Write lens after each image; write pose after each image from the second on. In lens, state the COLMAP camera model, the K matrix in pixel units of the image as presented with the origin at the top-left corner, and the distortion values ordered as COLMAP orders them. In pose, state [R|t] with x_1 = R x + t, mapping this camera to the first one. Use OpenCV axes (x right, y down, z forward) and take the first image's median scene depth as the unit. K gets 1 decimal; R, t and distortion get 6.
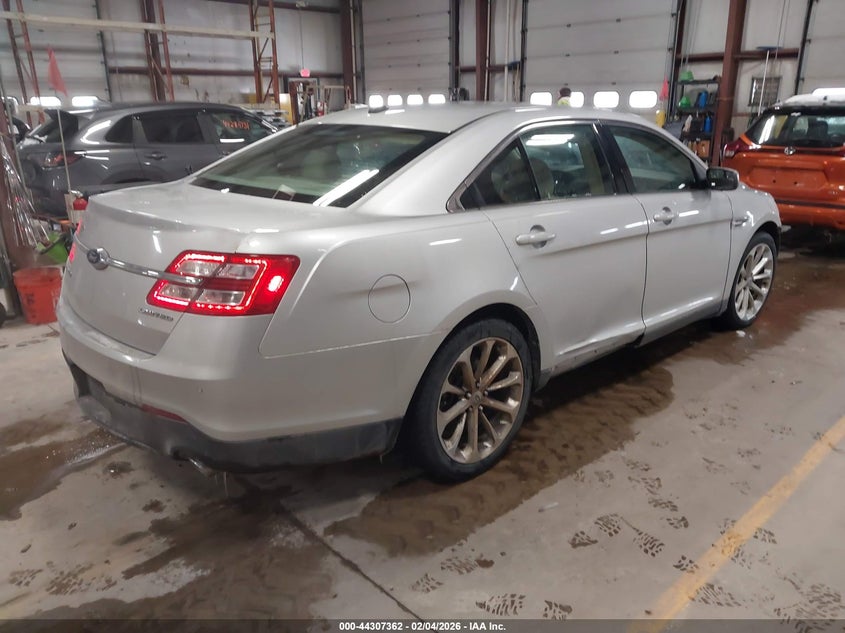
lens RADIAL K [[696.3, 0, 435.8], [0, 696.3, 301.6], [0, 0, 1]] dist [-0.029418, 0.018212]
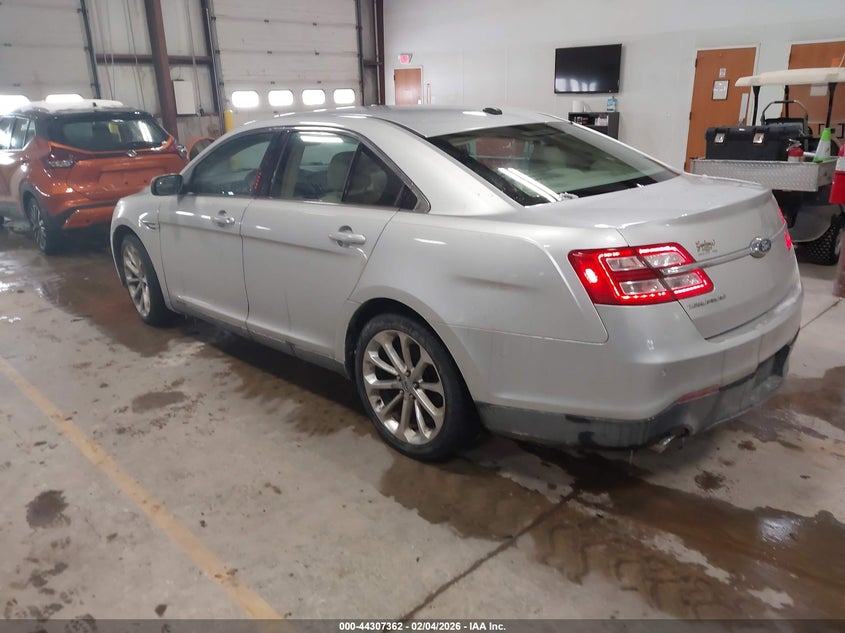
lens RADIAL K [[696.3, 0, 417.8], [0, 696.3, 320.5], [0, 0, 1]] dist [-0.029418, 0.018212]
pose [[-0.043830, -0.300115, 0.952896, -0.808159], [0.294785, 0.907460, 0.299364, -0.226107], [-0.954558, 0.294020, 0.048695, 0.803193]]
